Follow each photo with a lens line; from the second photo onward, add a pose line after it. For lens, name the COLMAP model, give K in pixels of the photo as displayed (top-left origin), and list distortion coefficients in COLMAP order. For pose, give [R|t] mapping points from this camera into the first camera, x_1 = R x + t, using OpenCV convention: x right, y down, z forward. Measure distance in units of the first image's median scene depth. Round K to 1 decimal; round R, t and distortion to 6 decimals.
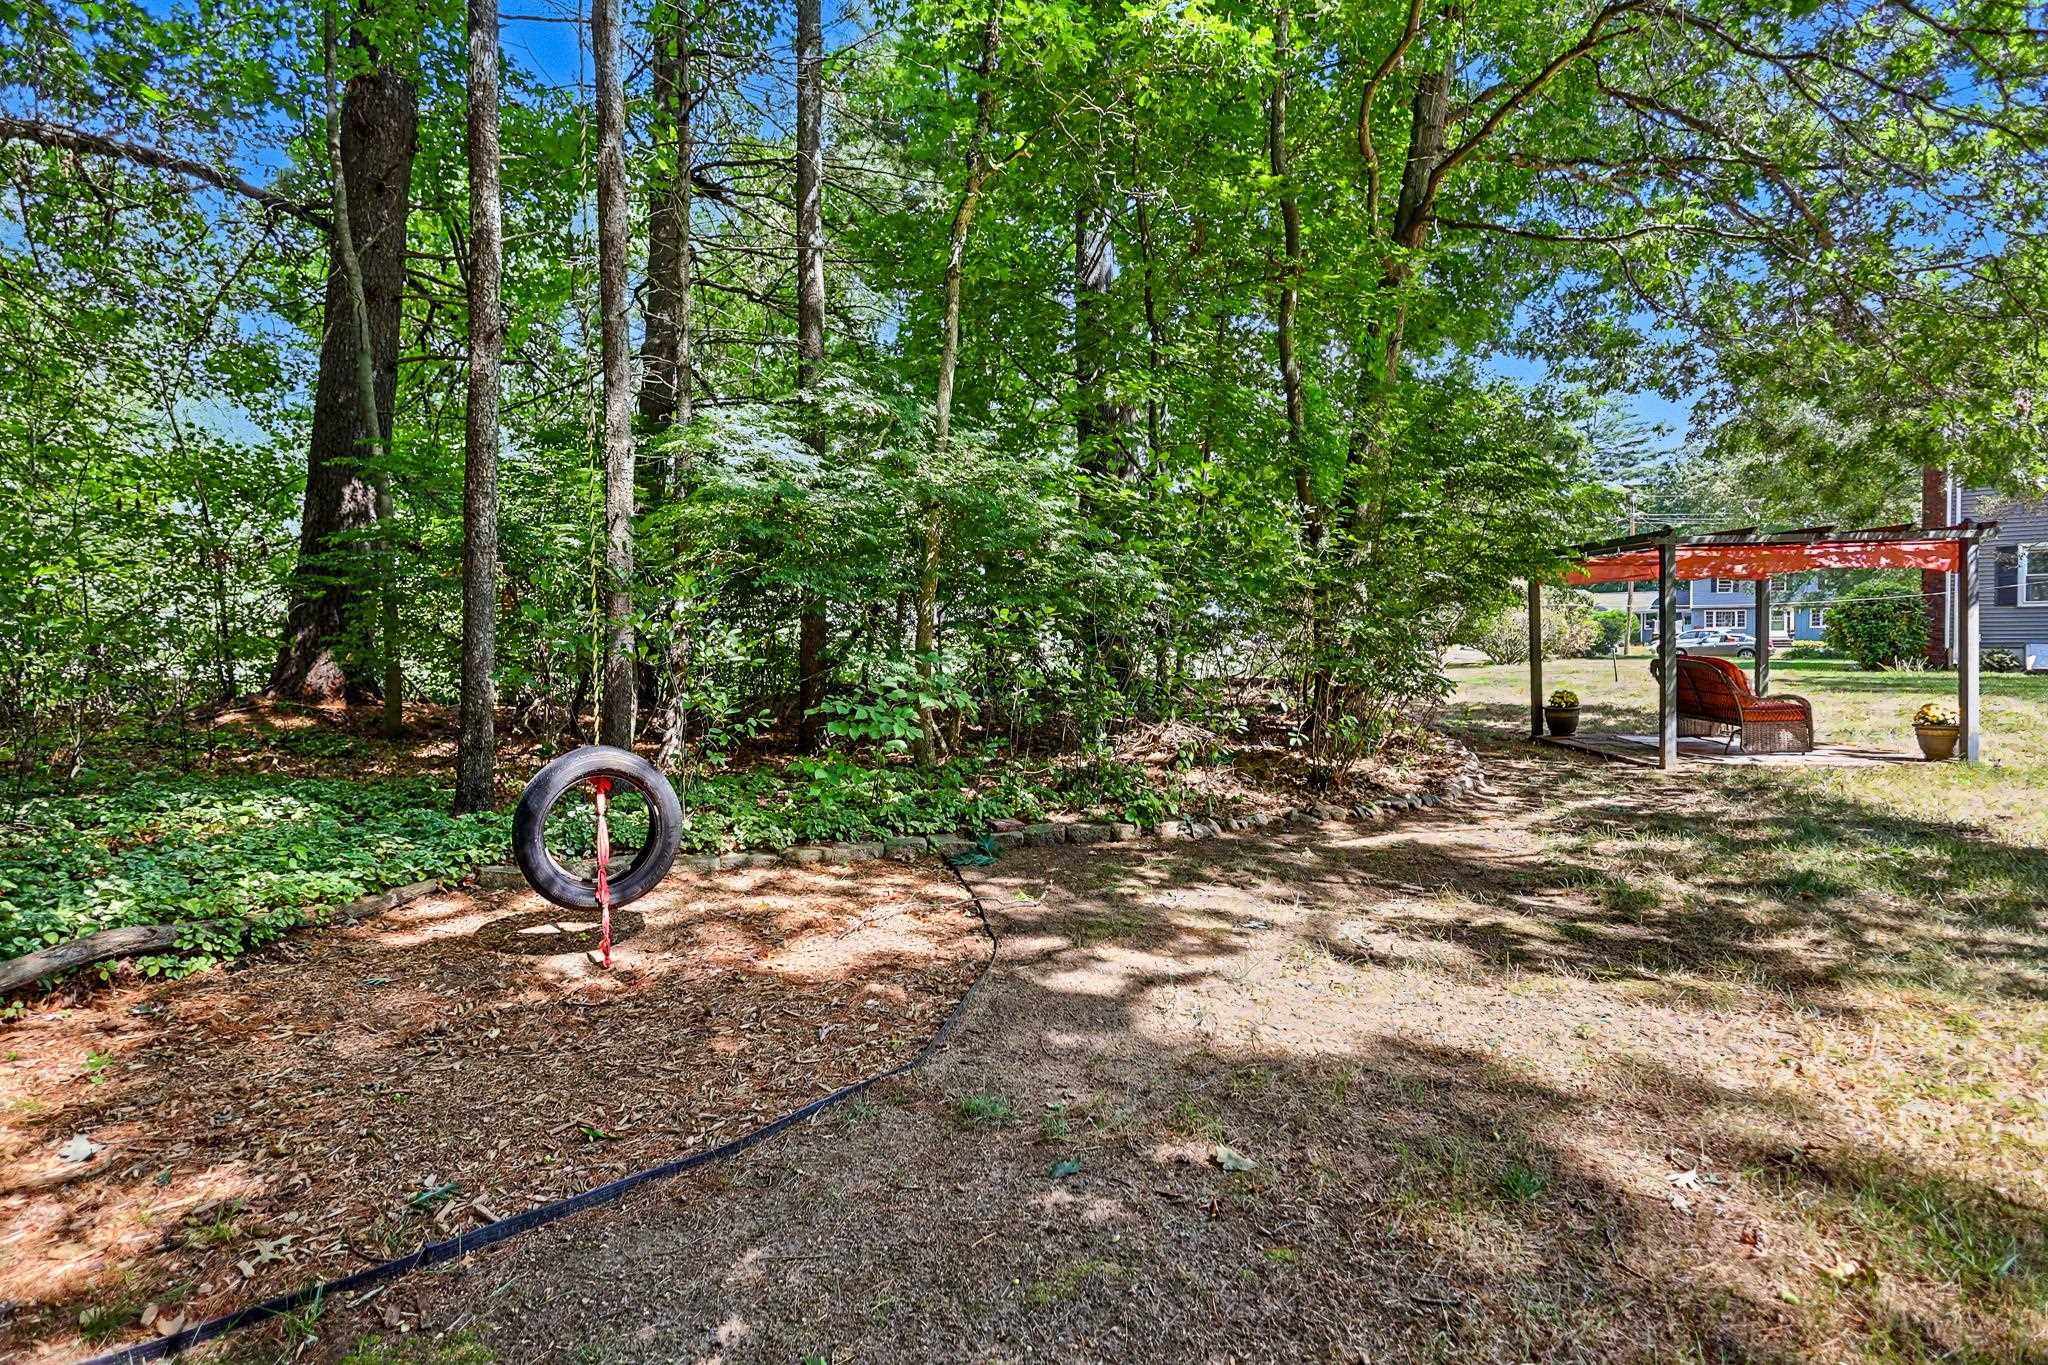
lens RADIAL K [[999.4, 0, 1027.5], [0, 999.4, 687.6], [0, 0, 1]] dist [-0.002160, -0.000825]
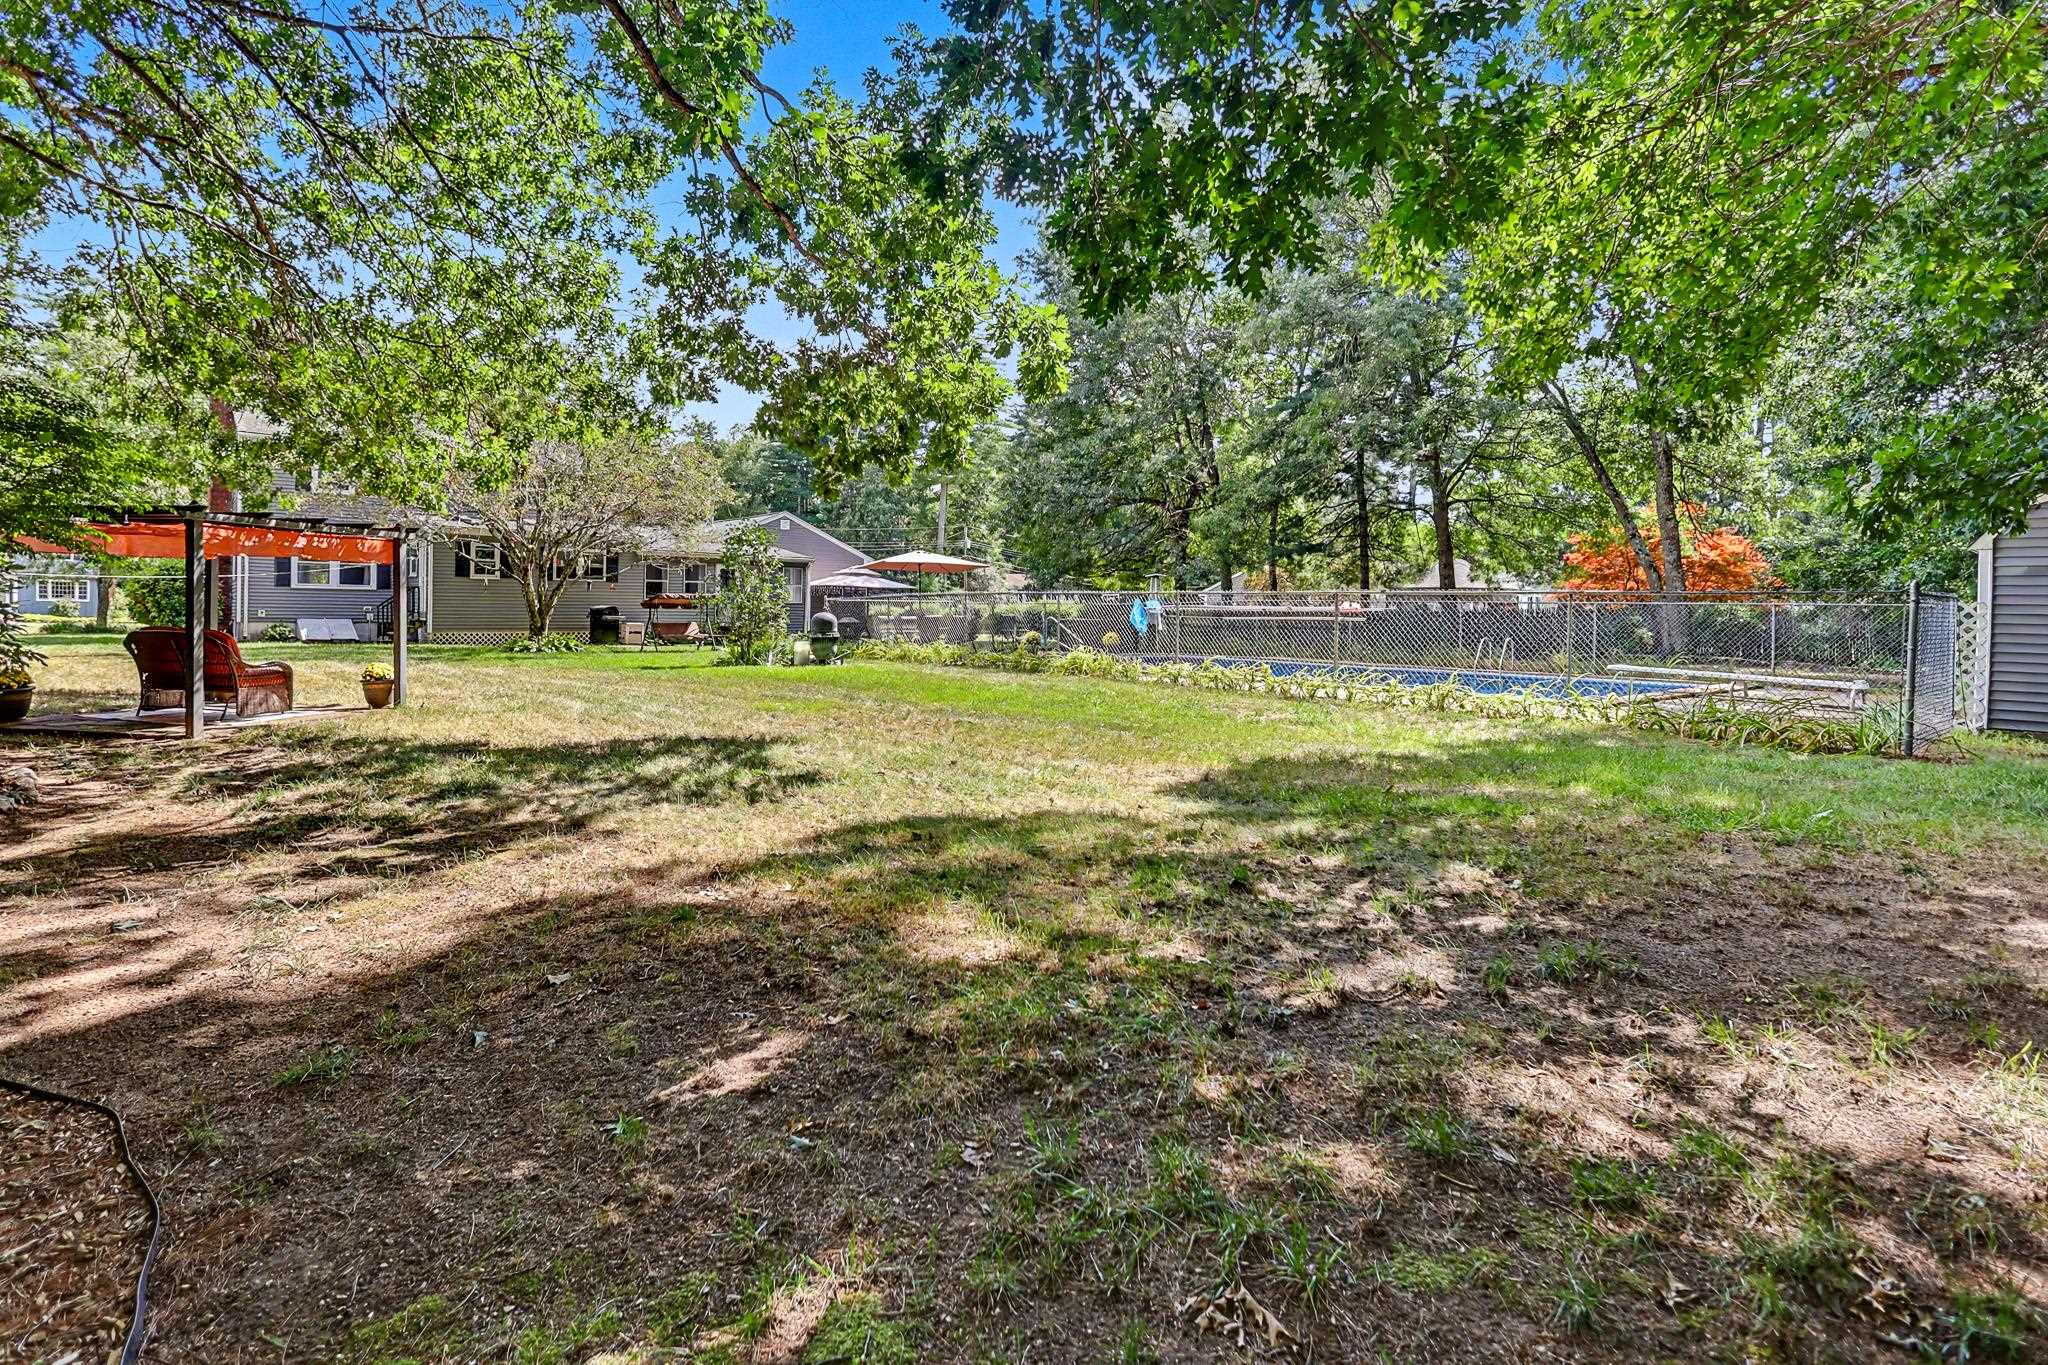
lens RADIAL K [[999.4, 0, 1027.5], [0, 999.4, 687.6], [0, 0, 1]] dist [-0.002160, -0.000825]
pose [[0.068641, -0.063136, 0.995642, -0.323114], [0.038630, 0.997415, 0.060585, 0.000993], [-0.996893, 0.034303, 0.070903, 0.066802]]
